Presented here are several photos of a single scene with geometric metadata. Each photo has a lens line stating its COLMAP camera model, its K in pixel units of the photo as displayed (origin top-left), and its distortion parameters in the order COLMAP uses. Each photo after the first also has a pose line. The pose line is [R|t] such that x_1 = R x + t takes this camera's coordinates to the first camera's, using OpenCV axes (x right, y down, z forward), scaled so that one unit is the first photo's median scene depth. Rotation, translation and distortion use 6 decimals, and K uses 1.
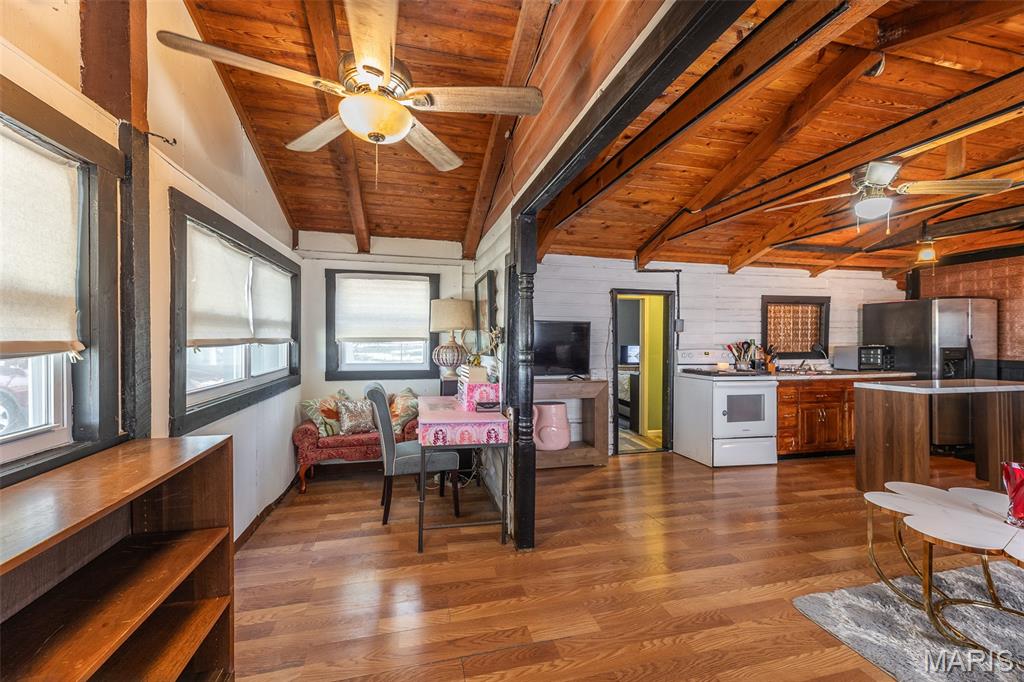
lens RADIAL K [[404.3, 0, 507.7], [0, 404.3, 337.7], [0, 0, 1]] dist [0.006787, -0.000288]
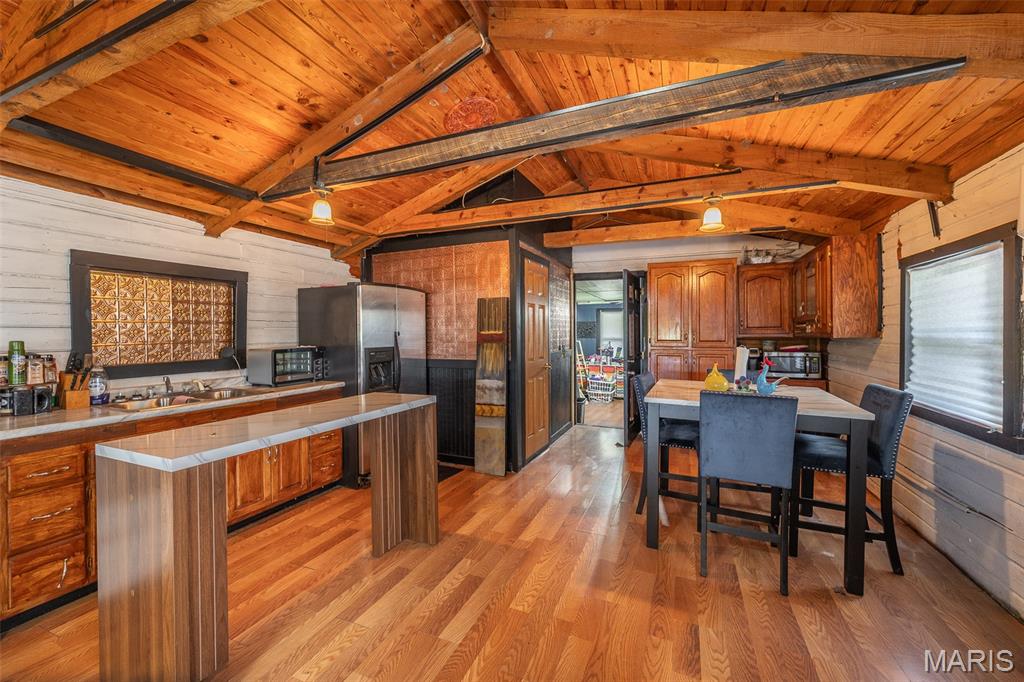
lens RADIAL K [[404.3, 0, 507.9], [0, 404.3, 338.8], [0, 0, 1]] dist [0.006787, -0.000288]
pose [[0.603083, -0.013411, 0.797566, 0.654722], [0.005110, 0.999903, 0.012950, -0.001611], [-0.797662, -0.003735, 0.603093, 0.343089]]
